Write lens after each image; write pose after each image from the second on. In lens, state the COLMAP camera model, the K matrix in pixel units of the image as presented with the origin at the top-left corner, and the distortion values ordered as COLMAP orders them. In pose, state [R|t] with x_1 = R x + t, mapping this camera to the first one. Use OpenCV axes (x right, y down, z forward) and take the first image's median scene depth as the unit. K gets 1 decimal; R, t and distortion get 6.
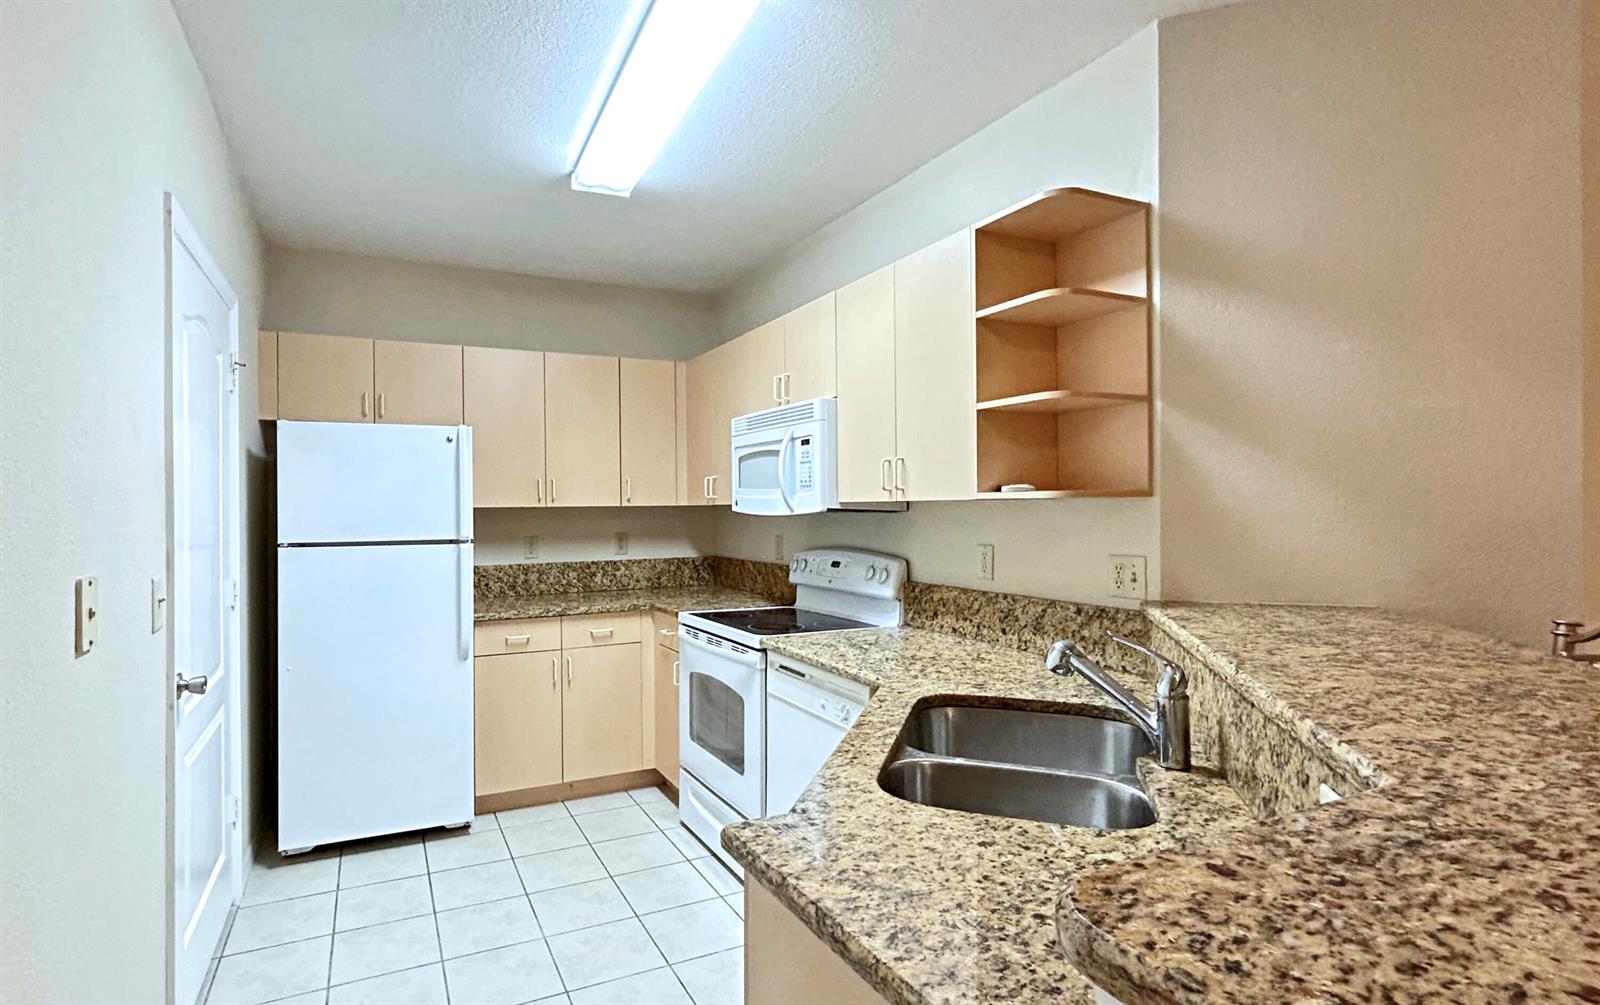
lens RADIAL K [[845.4, 0, 799.2], [0, 845.4, 509.7], [0, 0, 1]] dist [-0.001399, -0.001034]
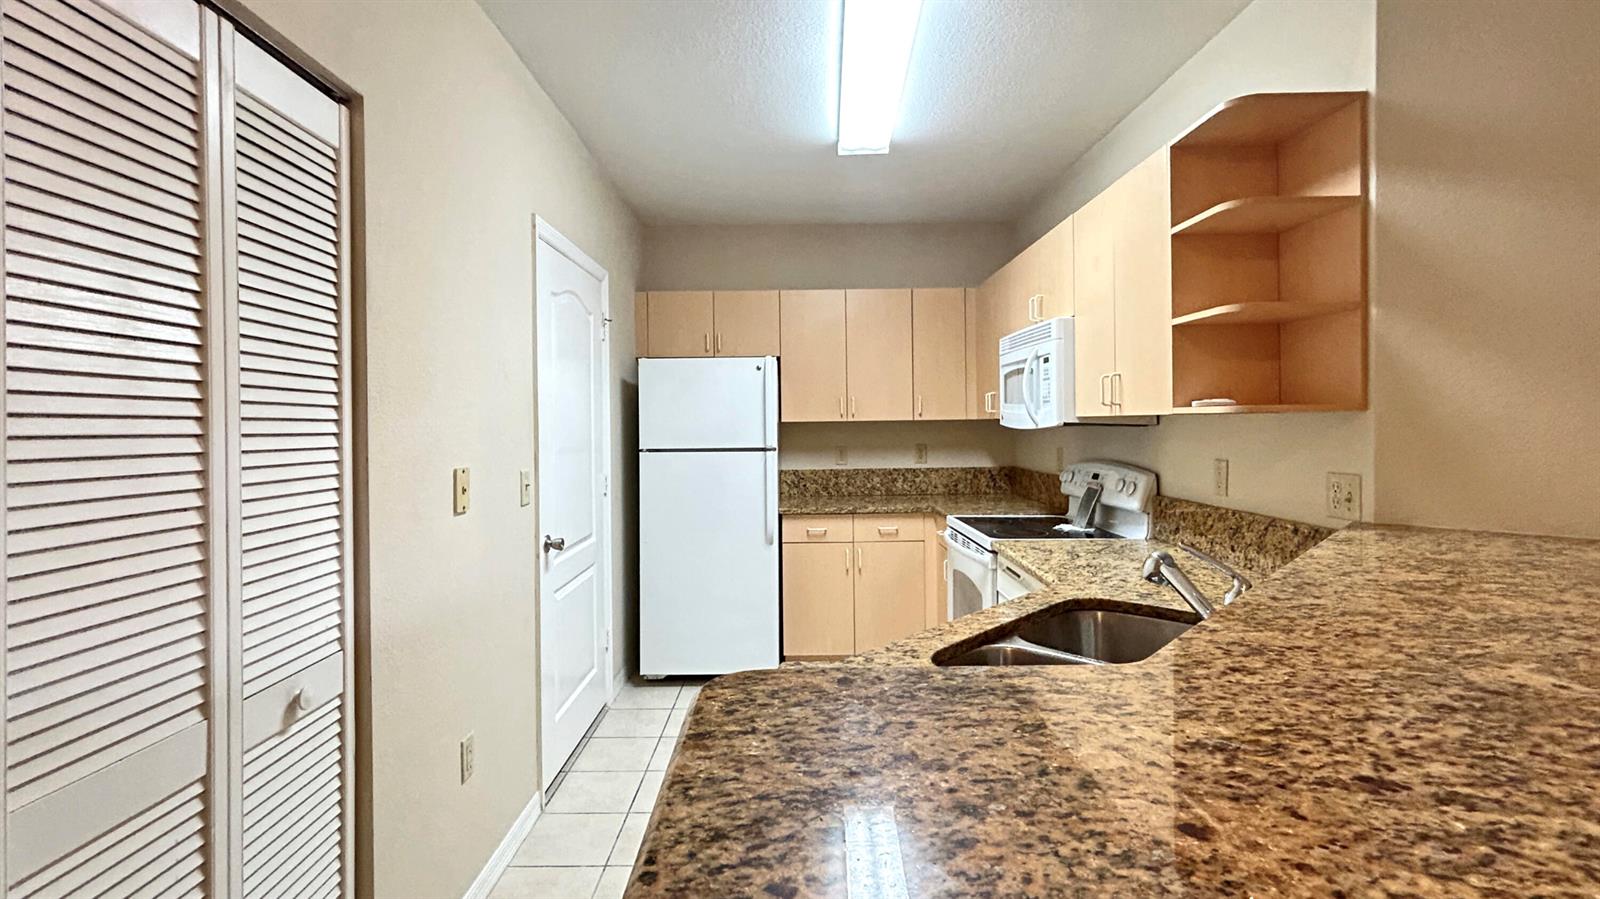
lens RADIAL K [[802.7, 0, 799.6], [0, 802.7, 436.1], [0, 0, 1]] dist [-0.001355, 0.000100]
pose [[0.898971, 0.005676, -0.437971, 0.187804], [0.002198, 0.999845, 0.017468, -0.003155], [0.438002, -0.016666, 0.898819, -0.048401]]
